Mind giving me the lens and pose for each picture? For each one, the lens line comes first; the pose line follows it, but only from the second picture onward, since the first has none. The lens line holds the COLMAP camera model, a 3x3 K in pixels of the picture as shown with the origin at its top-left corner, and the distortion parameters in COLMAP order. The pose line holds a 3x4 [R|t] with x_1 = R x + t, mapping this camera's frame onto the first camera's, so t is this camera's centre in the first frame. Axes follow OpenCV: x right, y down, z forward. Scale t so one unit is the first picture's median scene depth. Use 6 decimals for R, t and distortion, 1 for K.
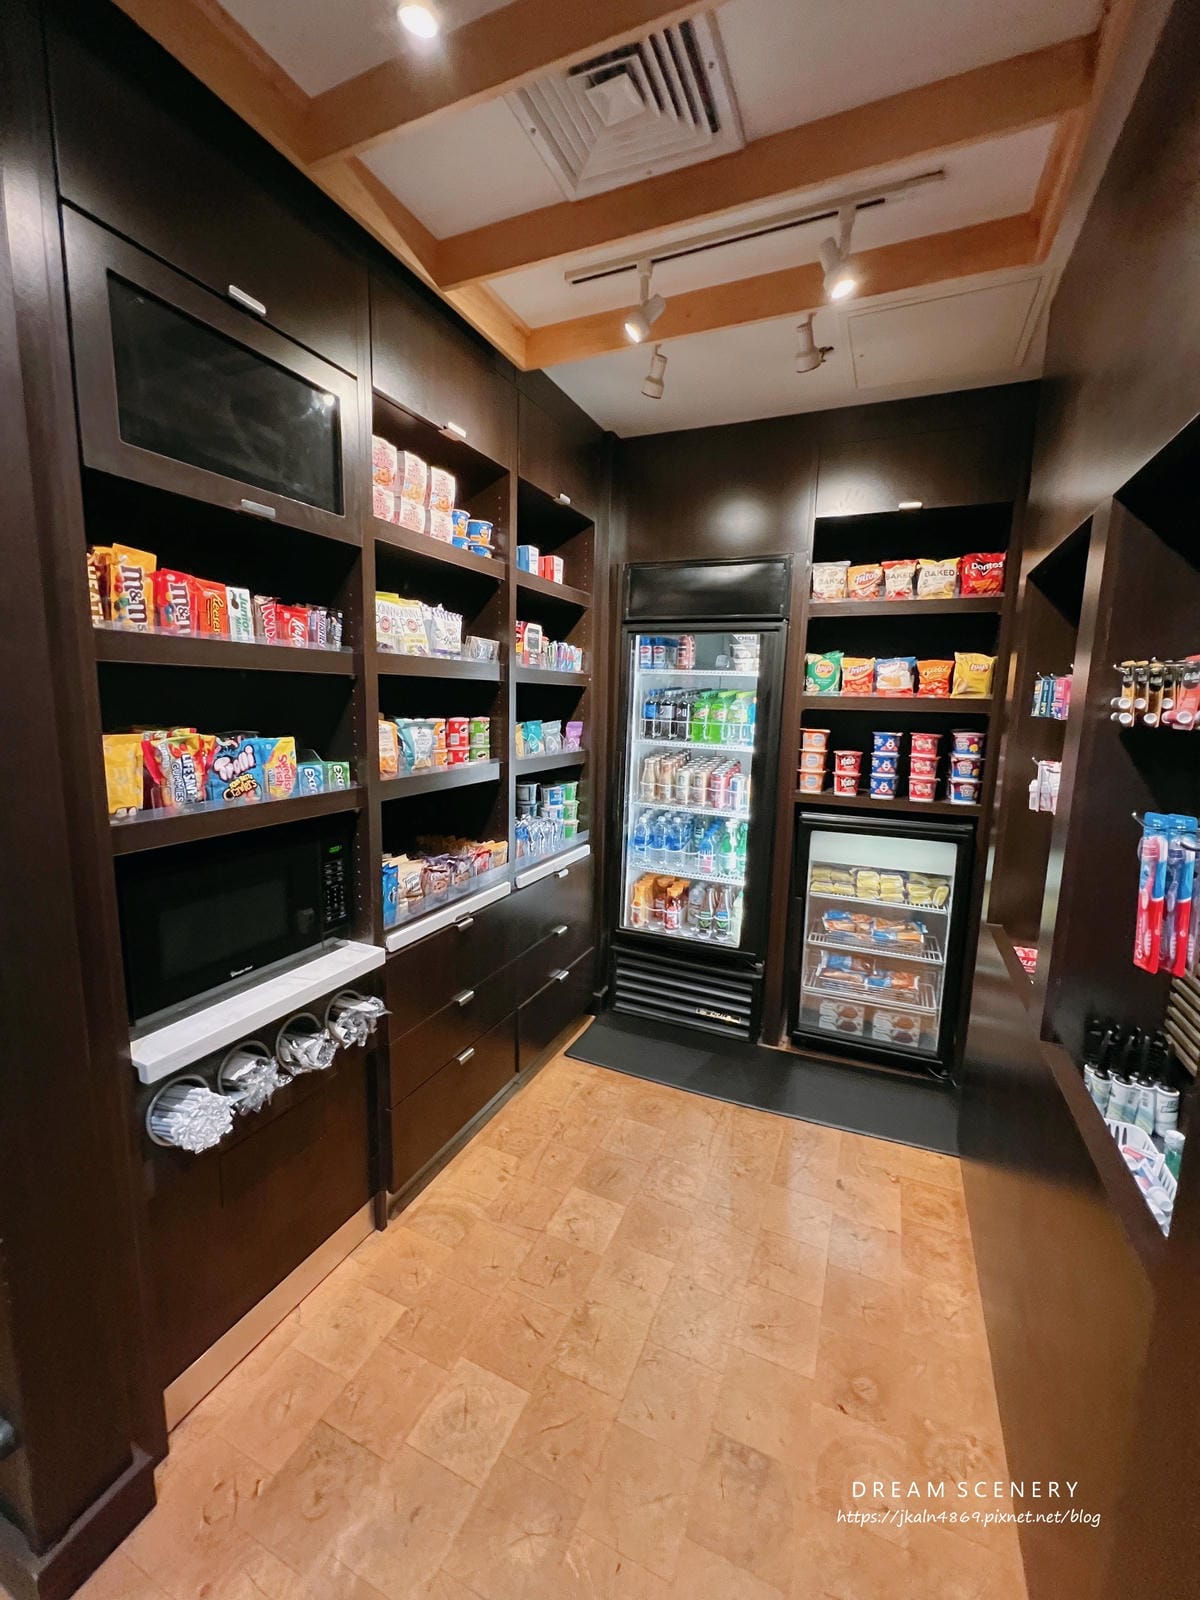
lens RADIAL K [[643.1, 0, 603.6], [0, 643.1, 793.0], [0, 0, 1]] dist [0.000064, 0.000006]
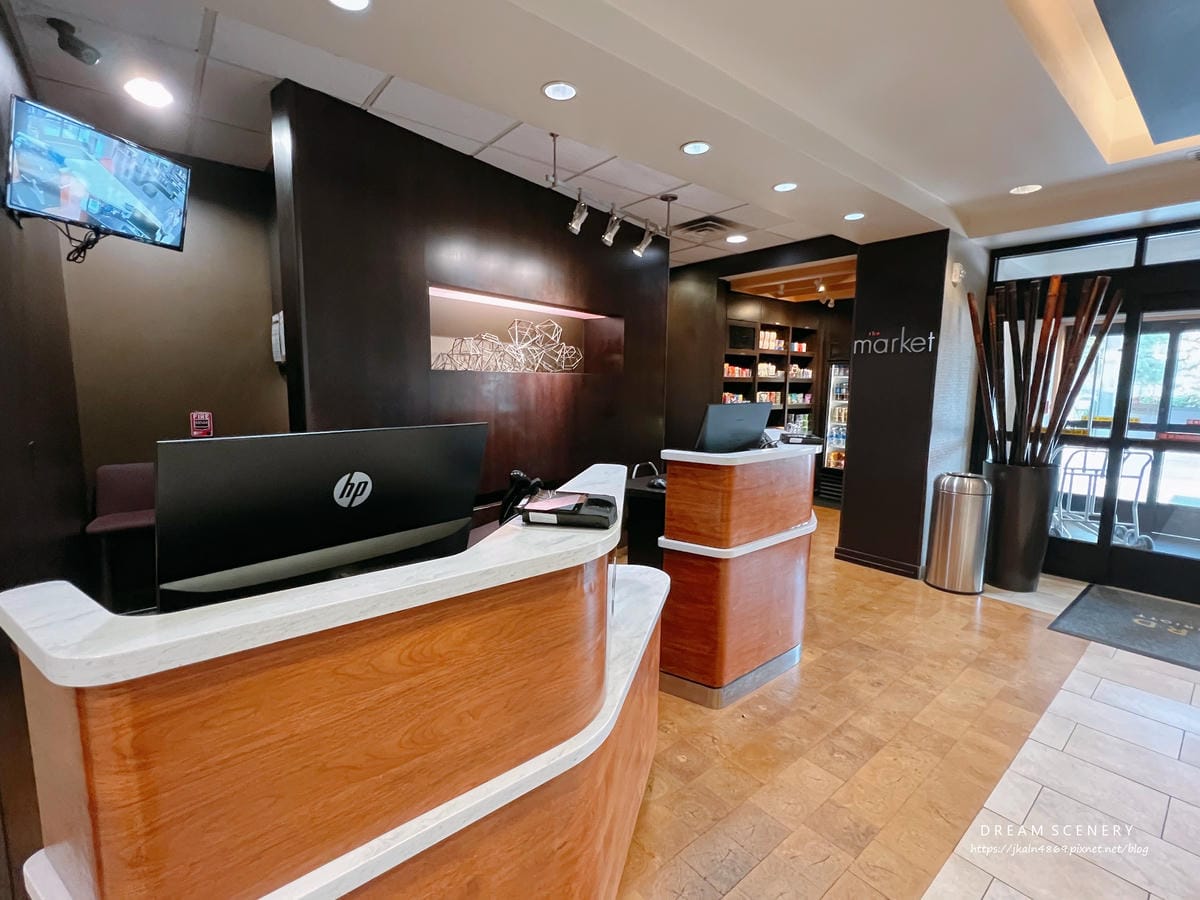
lens RADIAL K [[542.3, 0, 603.9], [0, 542.3, 451.6], [0, 0, 1]] dist [0.002609, 0.000081]
pose [[0.898665, 0.042072, -0.436614, 0.273523], [-0.054469, 0.998389, -0.015907, 0.319962], [0.435241, 0.038077, 0.899508, -2.162931]]
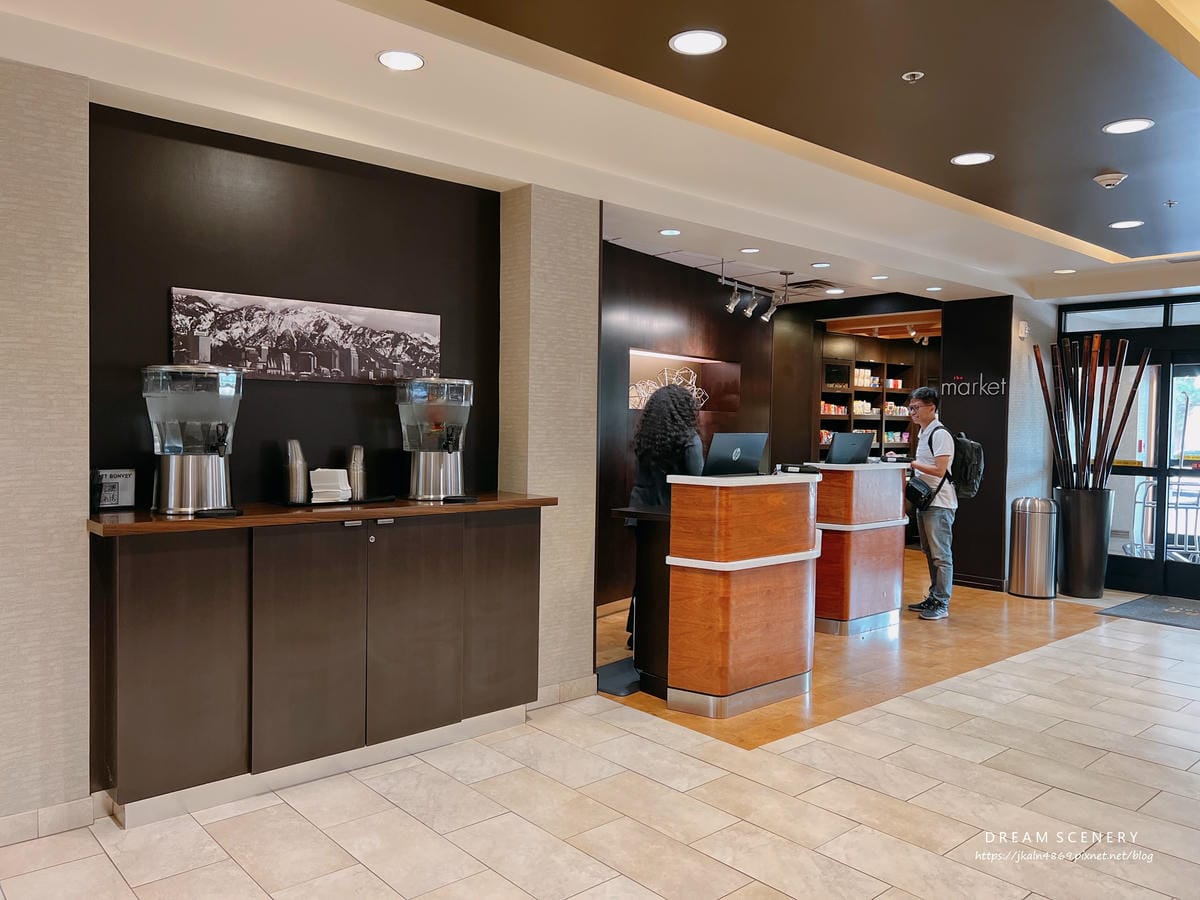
lens RADIAL K [[897.6, 0, 600.0], [0, 897.6, 451.9], [0, 0, 1]] dist [0.014119, 0.004880]
pose [[0.907790, 0.005245, -0.419393, 0.499235], [-0.056028, 0.992477, -0.108862, 0.609588], [0.415667, 0.122321, 0.901254, -3.968232]]
